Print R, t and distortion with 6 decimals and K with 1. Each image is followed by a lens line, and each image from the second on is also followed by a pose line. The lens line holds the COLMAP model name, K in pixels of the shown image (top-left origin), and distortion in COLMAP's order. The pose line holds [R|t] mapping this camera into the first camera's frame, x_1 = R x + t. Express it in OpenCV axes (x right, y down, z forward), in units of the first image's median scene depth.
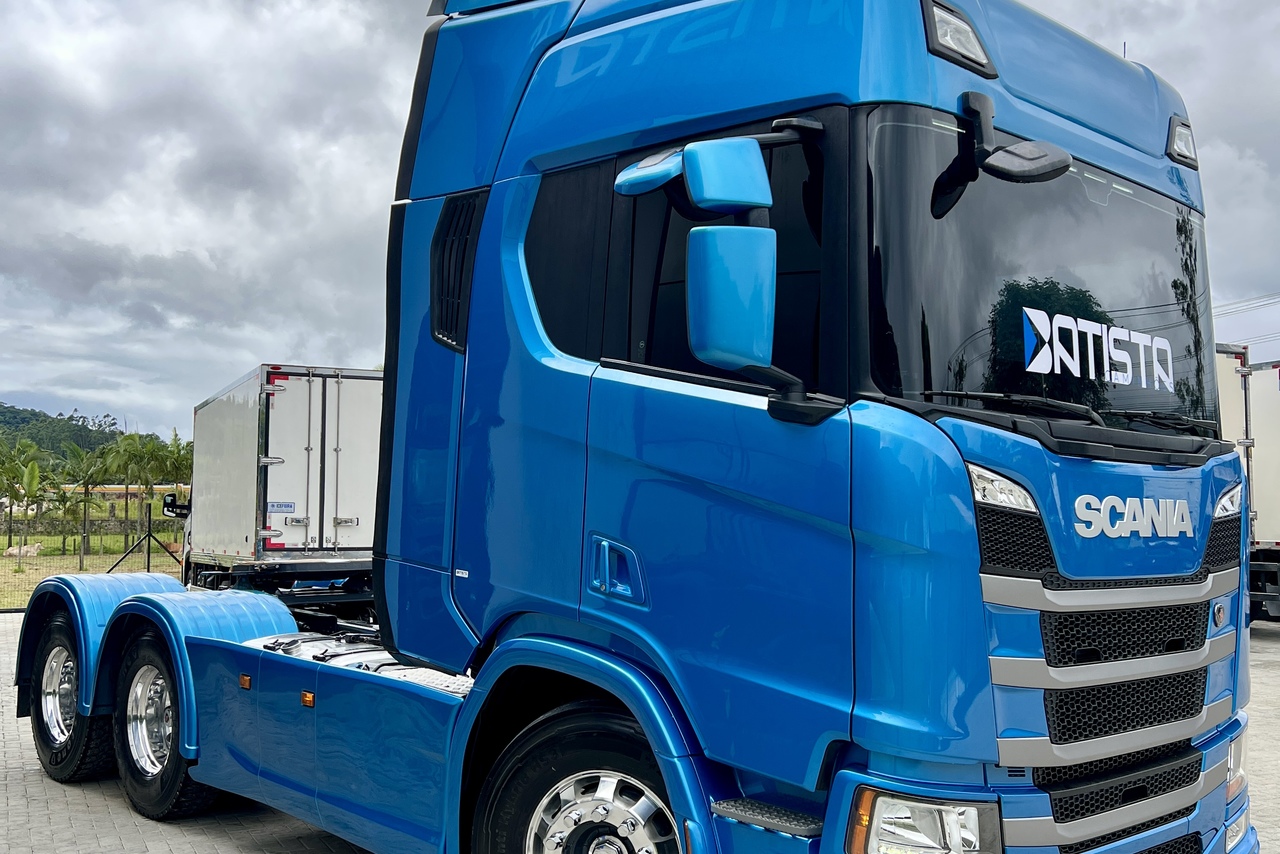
lens RADIAL K [[1274.2, 0, 635.9], [0, 1274.2, 420.5], [0, 0, 1]] dist [0.061807, 0.000000]
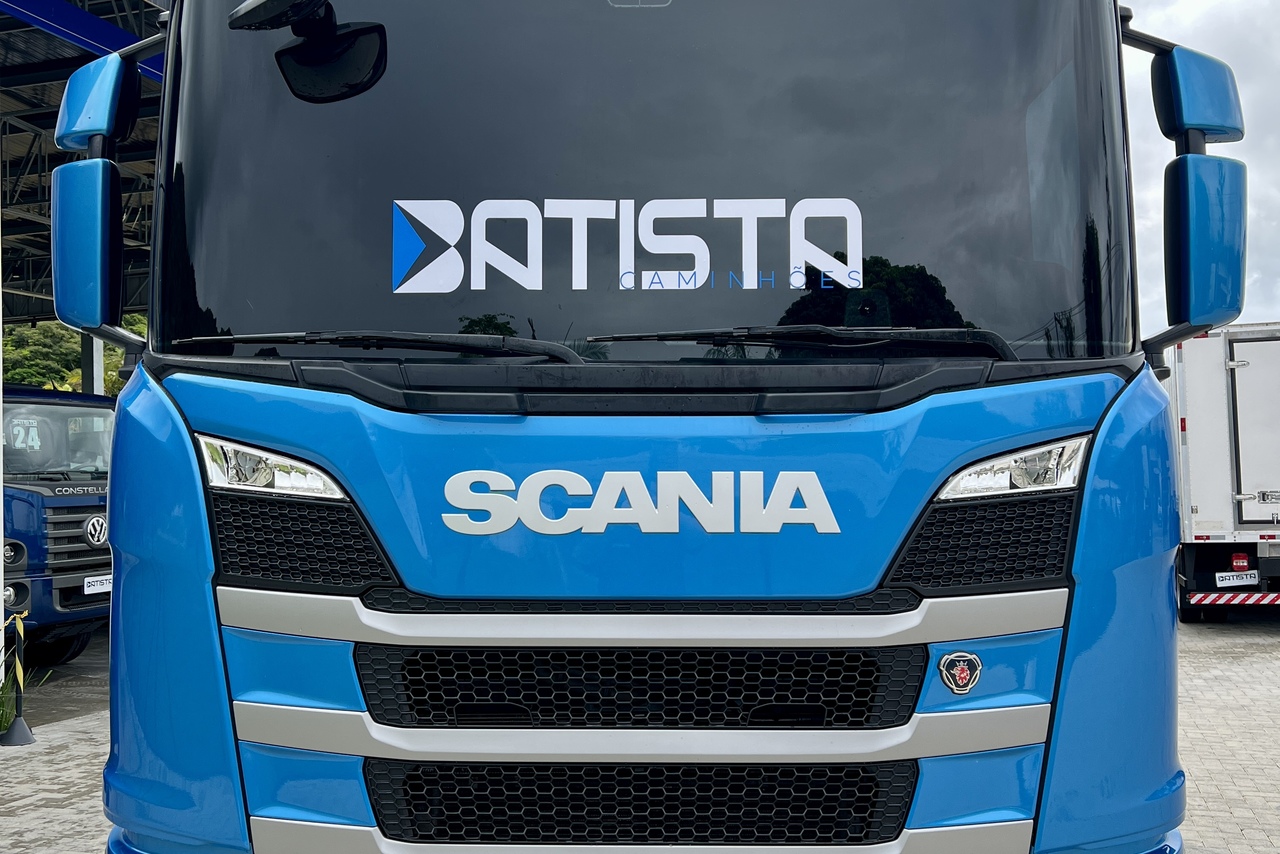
lens RADIAL K [[1274.2, 0, 633.0], [0, 1274.2, 436.1], [0, 0, 1]] dist [0.061807, 0.000000]
pose [[0.718537, -0.050474, -0.693654, 0.849052], [0.062494, 0.998014, -0.007885, 0.050014], [0.692675, -0.037684, 0.720265, 0.577828]]
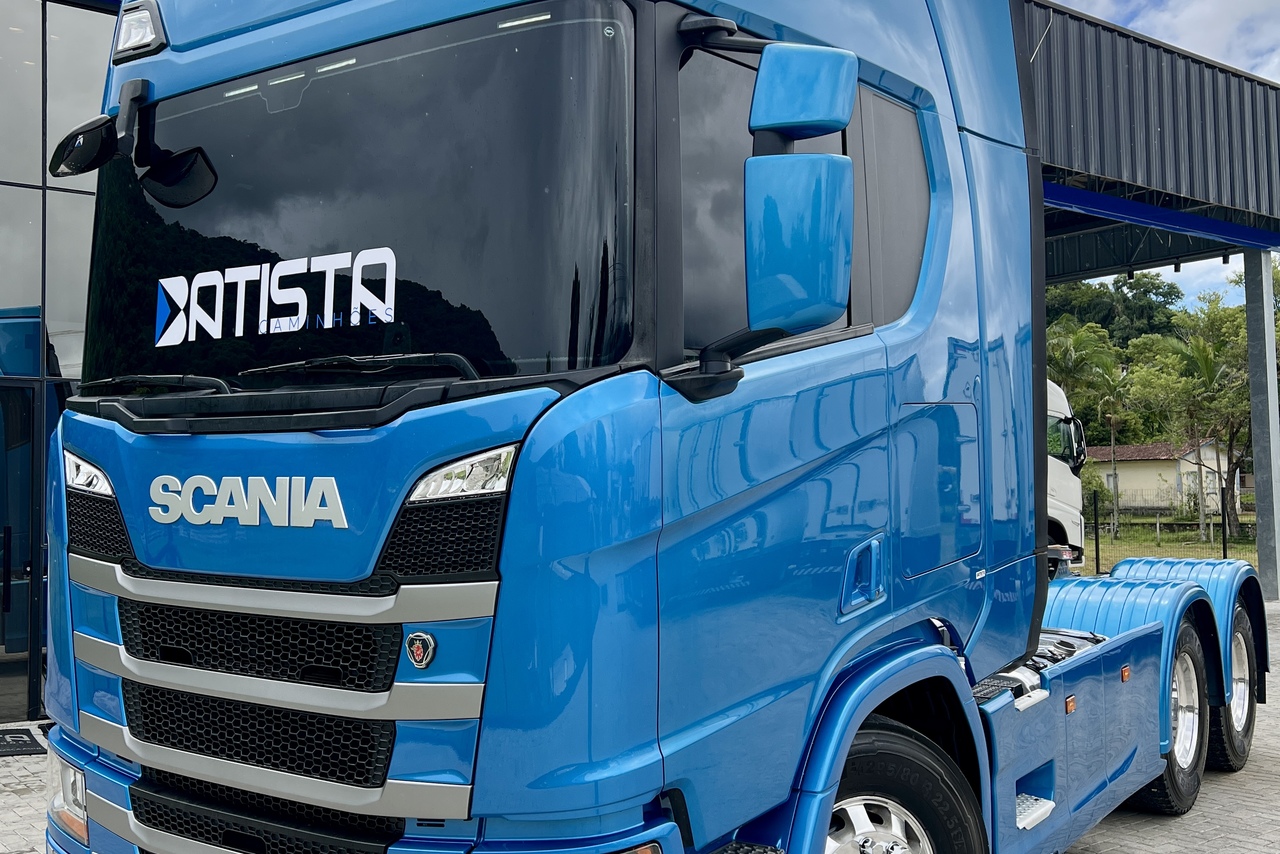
lens RADIAL K [[1274.2, 0, 630.4], [0, 1274.2, 424.1], [0, 0, 1]] dist [0.061807, 0.000000]
pose [[0.191278, -0.053758, -0.980063, 1.274689], [0.072854, 0.996522, -0.040442, 0.080938], [0.978828, -0.063666, 0.194529, 1.129060]]
